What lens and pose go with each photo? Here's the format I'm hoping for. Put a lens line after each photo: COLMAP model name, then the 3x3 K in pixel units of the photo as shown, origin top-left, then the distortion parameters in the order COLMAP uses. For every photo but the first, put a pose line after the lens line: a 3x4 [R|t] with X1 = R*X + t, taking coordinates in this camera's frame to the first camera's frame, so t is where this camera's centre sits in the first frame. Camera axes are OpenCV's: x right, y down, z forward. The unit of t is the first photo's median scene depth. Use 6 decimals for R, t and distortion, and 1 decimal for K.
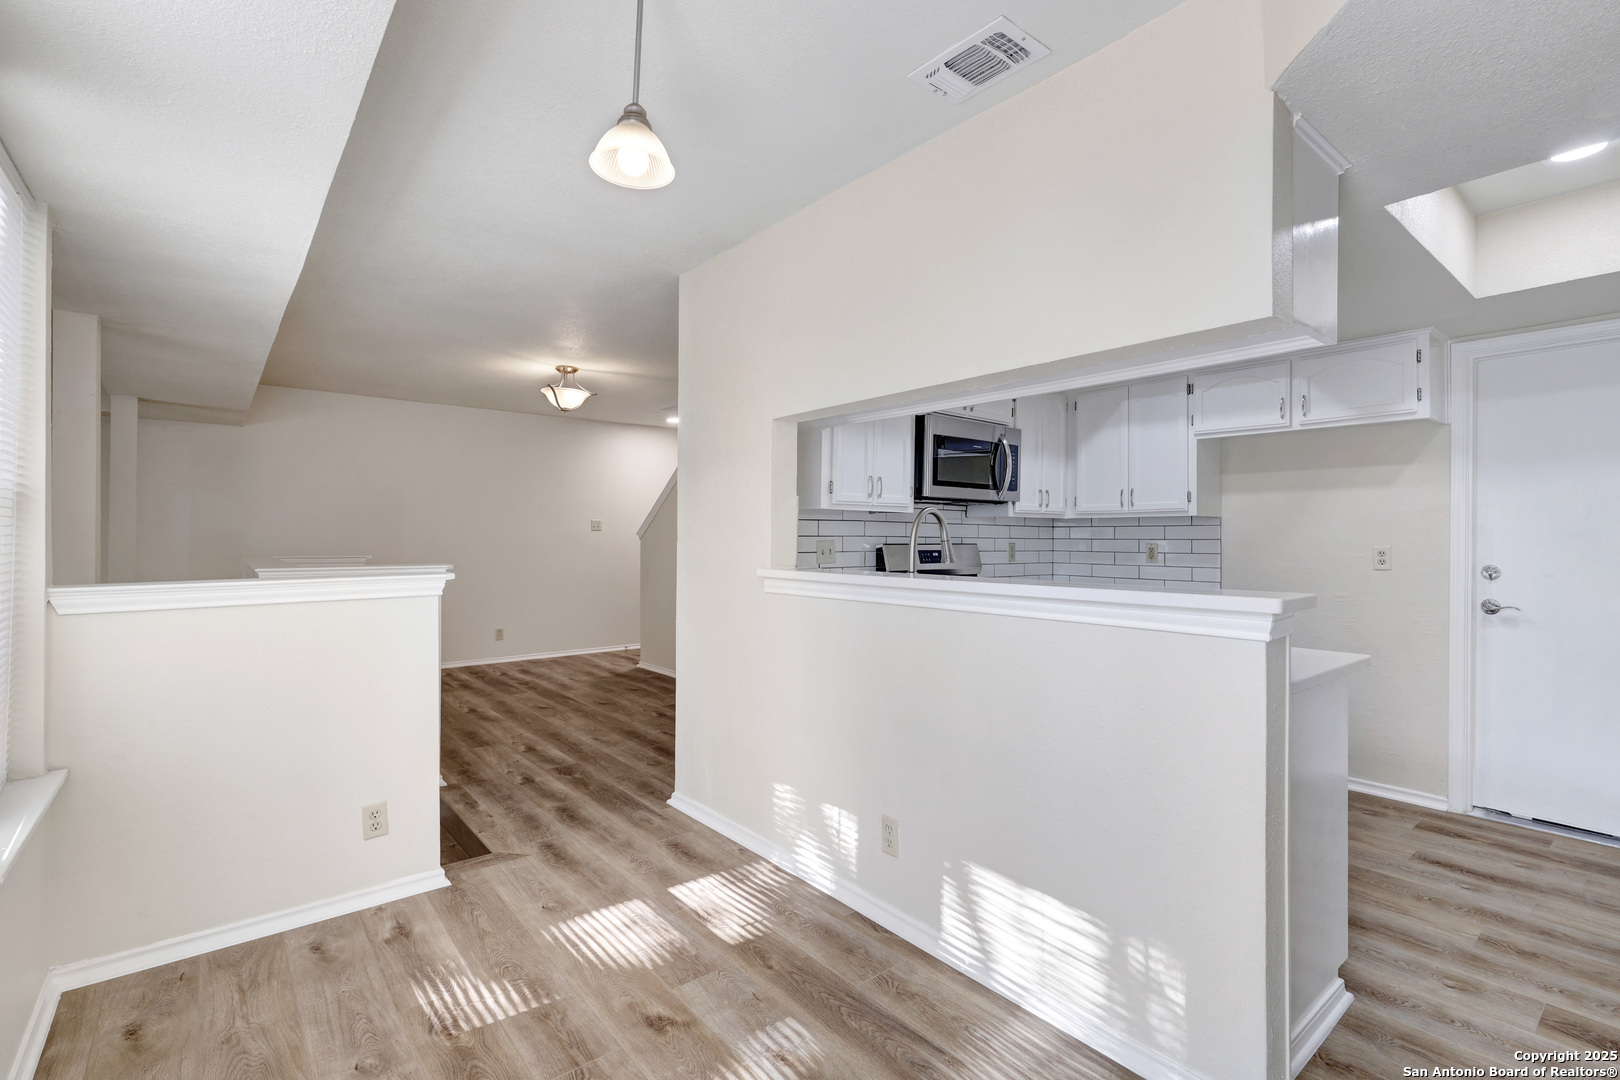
lens RADIAL K [[749.4, 0, 818.6], [0, 749.4, 539.2], [0, 0, 1]] dist [0.003940, 0.000148]
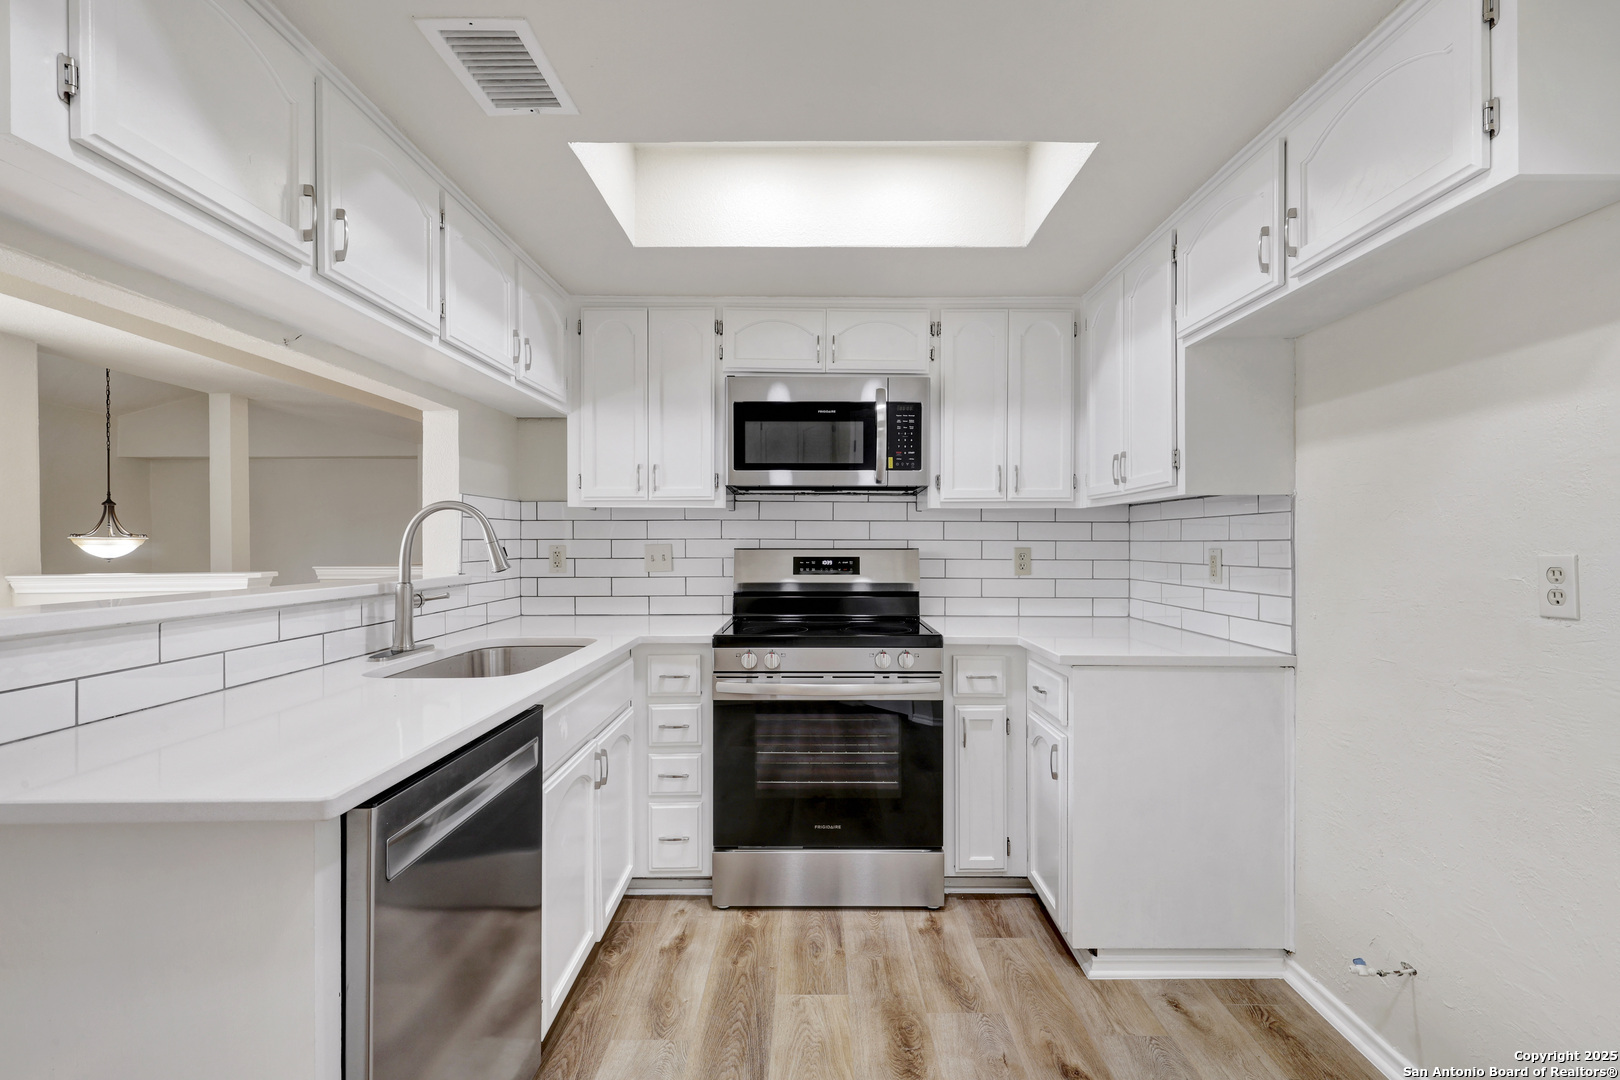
lens RADIAL K [[749.4, 0, 798.5], [0, 749.4, 538.4], [0, 0, 1]] dist [0.003940, 0.000148]
pose [[0.770667, -0.008732, -0.637178, 0.609851], [0.002184, 0.999936, -0.011062, 0.004274], [0.637234, 0.007134, 0.770637, 0.417111]]
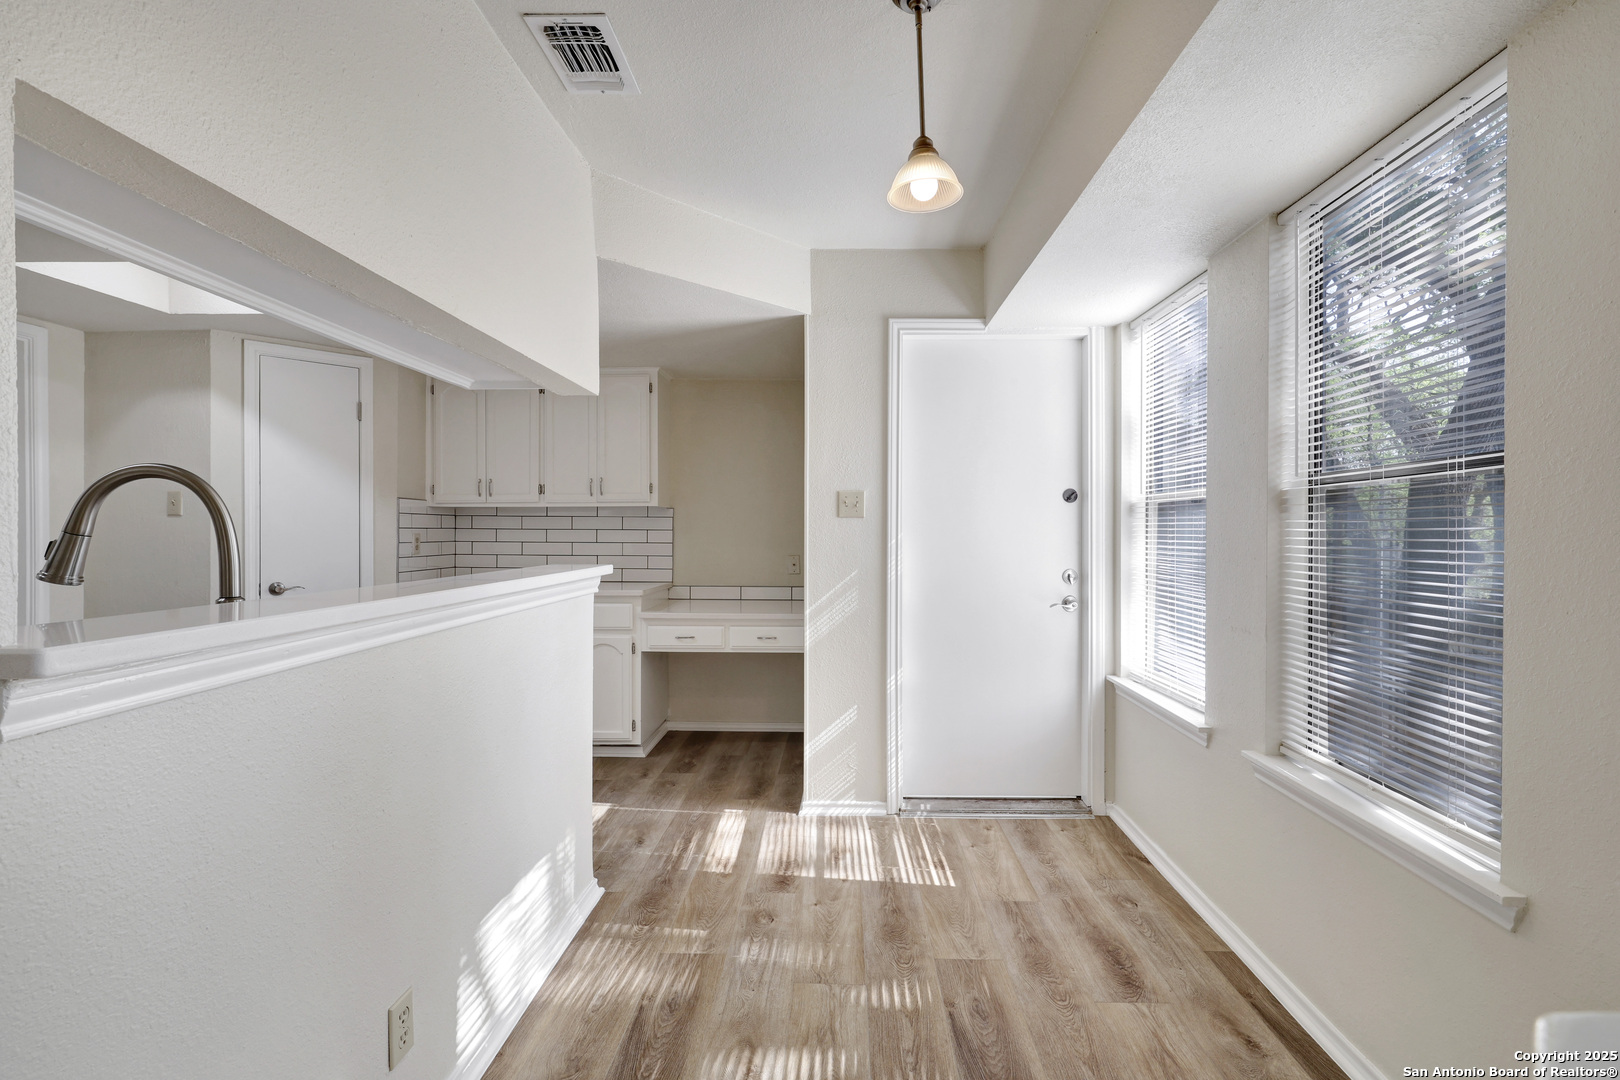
lens RADIAL K [[749.4, 0, 834.0], [0, 749.4, 535.8], [0, 0, 1]] dist [0.003940, 0.000148]
pose [[-0.763341, -0.012151, 0.645881, -0.335640], [-0.002925, 0.999878, 0.015354, -0.003812], [-0.645989, 0.009831, -0.763284, 0.721286]]
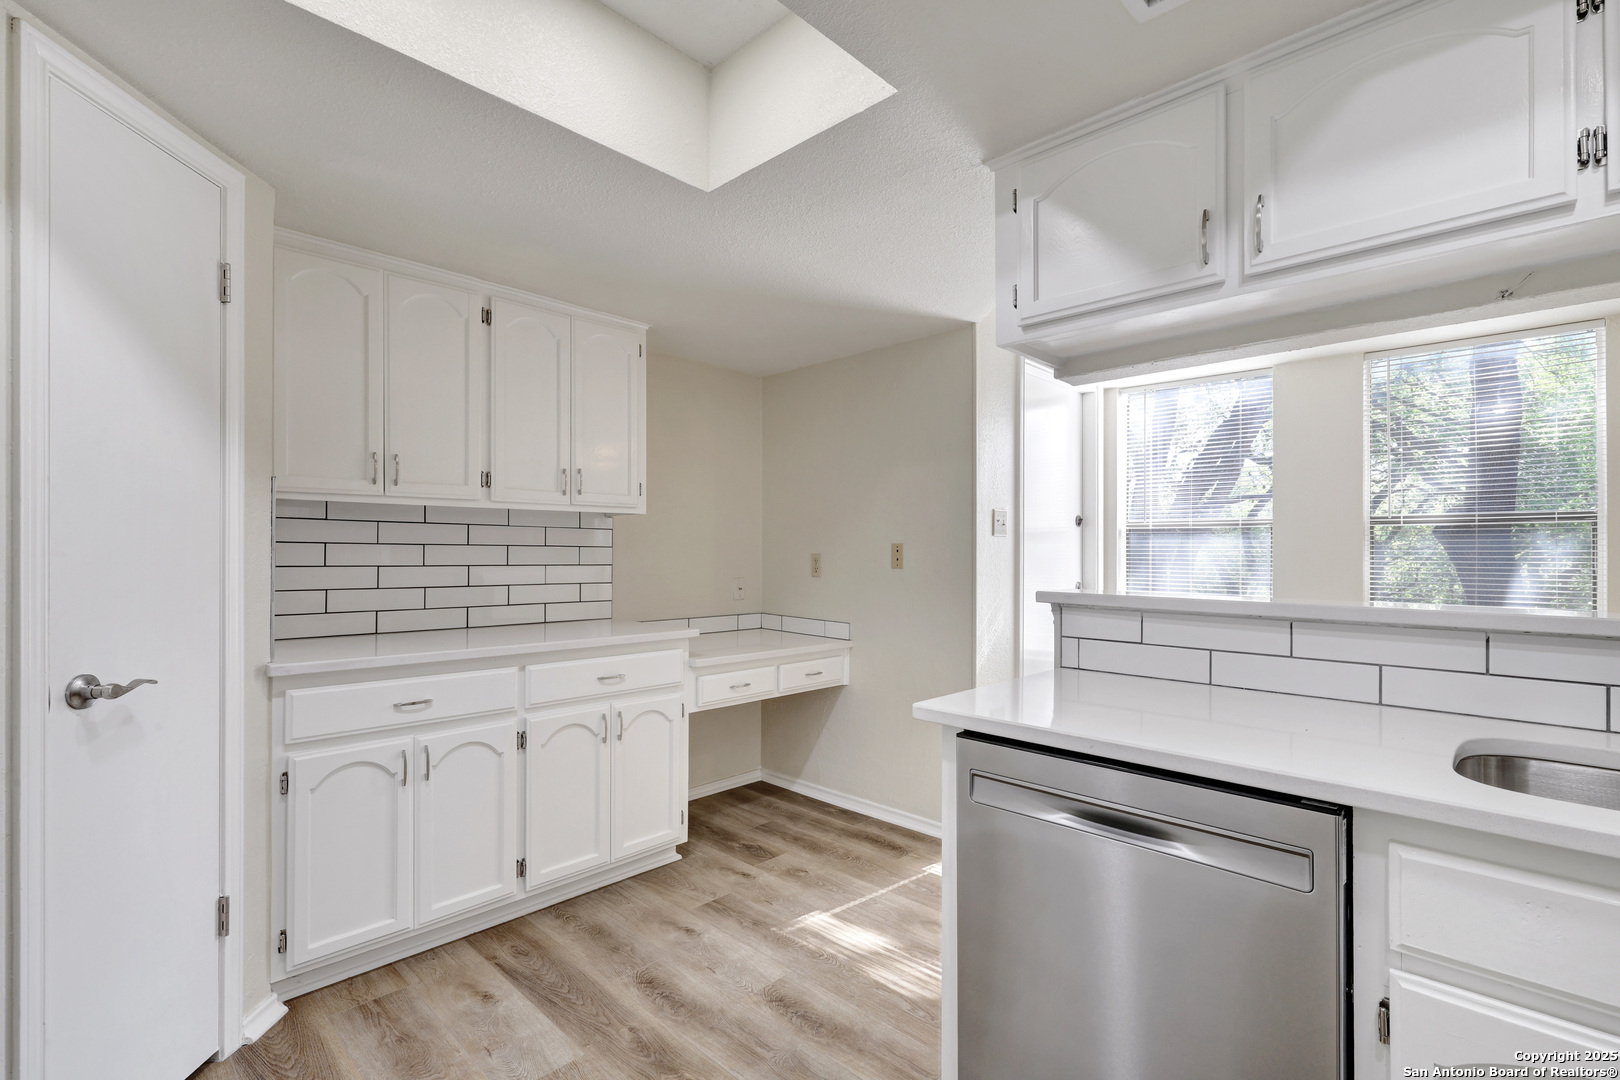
lens RADIAL K [[749.4, 0, 822.1], [0, 749.4, 547.7], [0, 0, 1]] dist [0.003940, 0.000148]
pose [[-0.990224, -0.013037, -0.138874, 0.476636], [-0.013808, 0.999894, 0.004593, -0.000280], [0.138799, 0.006466, -0.990299, 0.866022]]
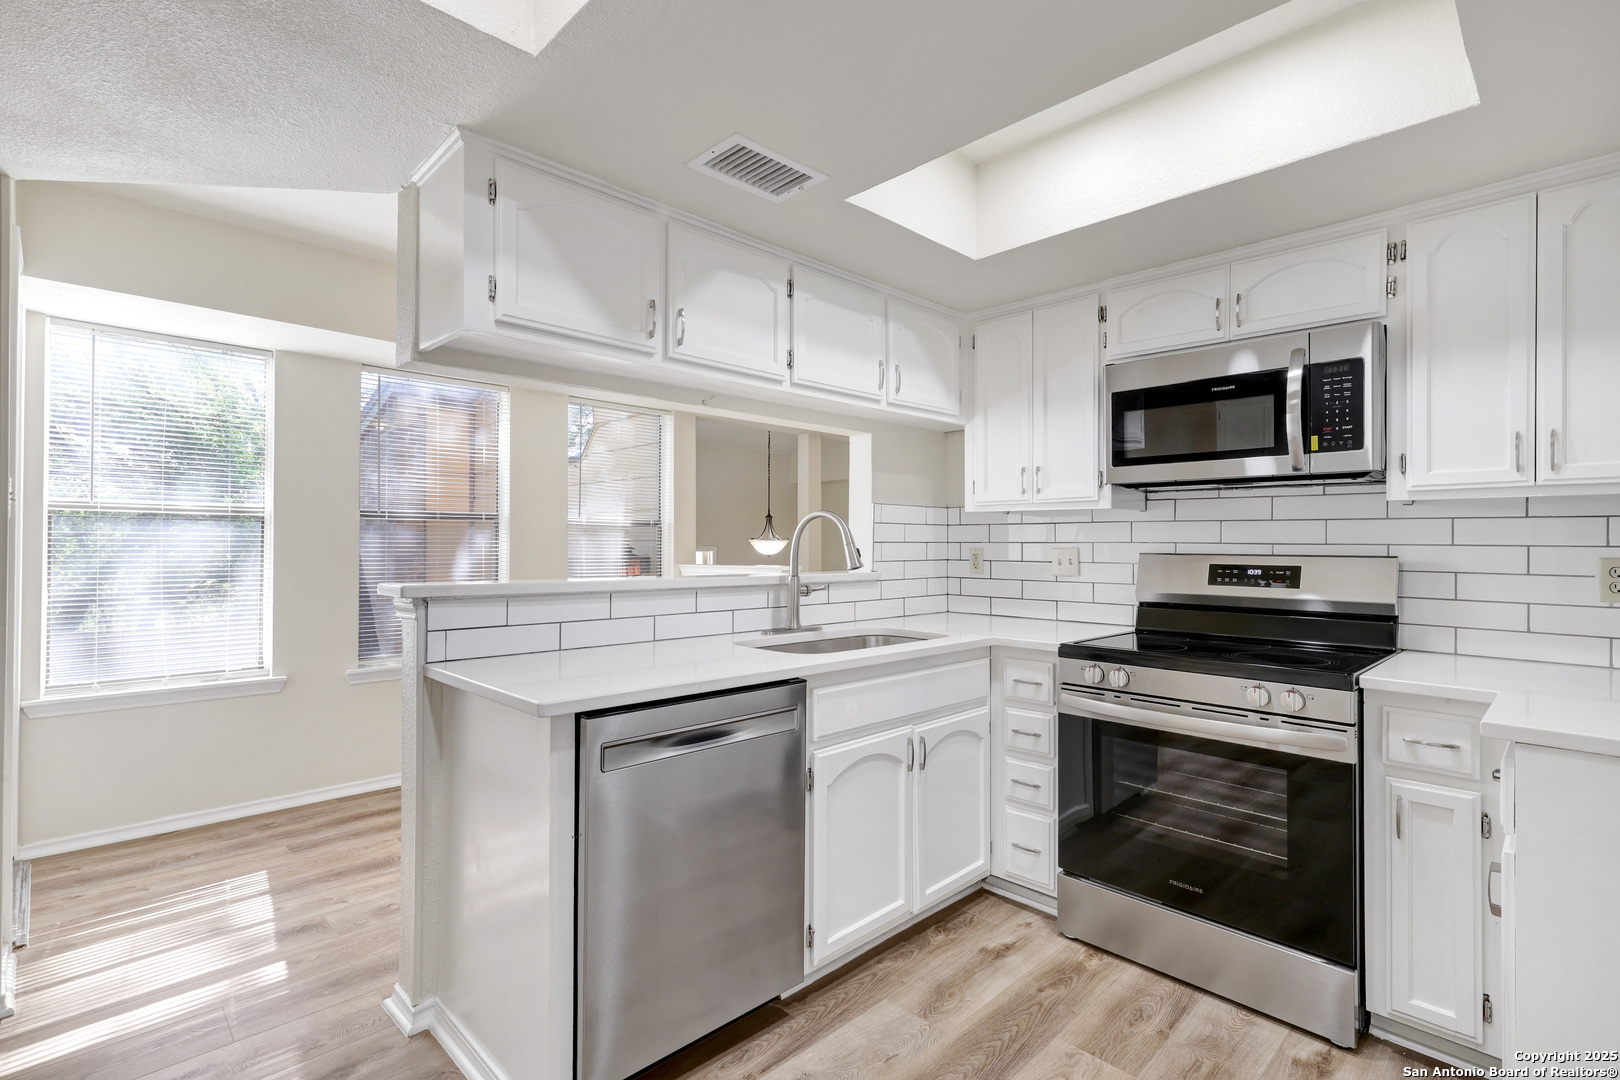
lens RADIAL K [[749.4, 0, 809.8], [0, 749.4, 533.5], [0, 0, 1]] dist [0.003940, 0.000148]
pose [[0.090632, -0.019360, -0.995696, 0.727221], [-0.008987, 0.999754, -0.020257, 0.004667], [0.995844, 0.010784, 0.090436, 0.598857]]
